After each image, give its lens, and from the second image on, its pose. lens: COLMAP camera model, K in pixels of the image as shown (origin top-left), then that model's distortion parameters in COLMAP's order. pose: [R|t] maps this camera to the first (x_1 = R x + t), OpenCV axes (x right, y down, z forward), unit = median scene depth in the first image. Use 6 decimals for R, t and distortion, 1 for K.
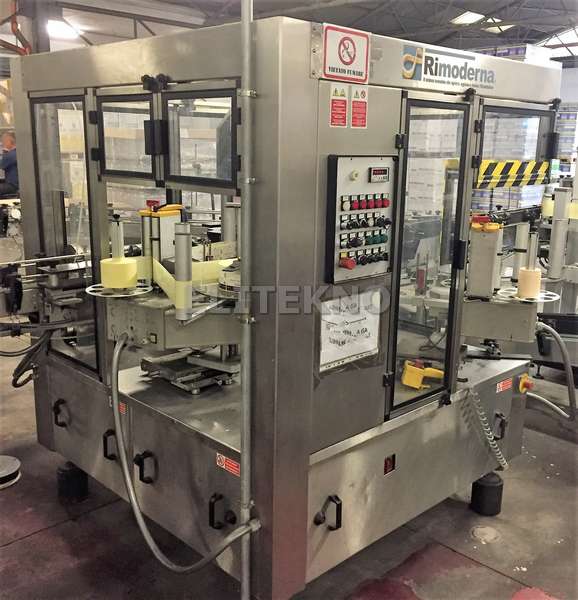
lens RADIAL K [[660.2, 0, 289.0], [0, 660.2, 300.0], [0, 0, 1]] dist [-0.007800, -0.008973]
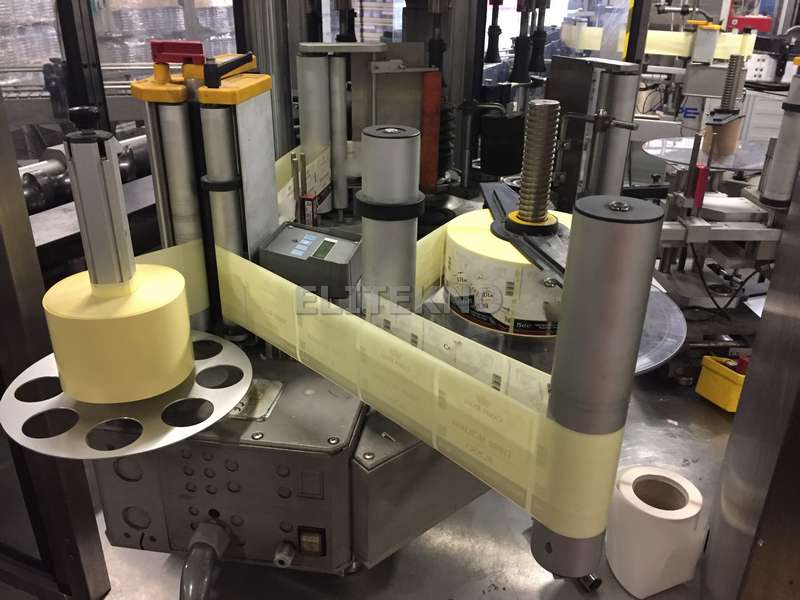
lens RADIAL K [[683.9, 0, 400.0], [0, 683.9, 300.0], [0, 0, 1]] dist [-0.008148, -0.009325]
pose [[0.921292, -0.180458, 0.344466, -0.243444], [0.103727, 0.967751, 0.229561, -0.104762], [-0.374783, -0.175762, 0.910300, 0.701204]]
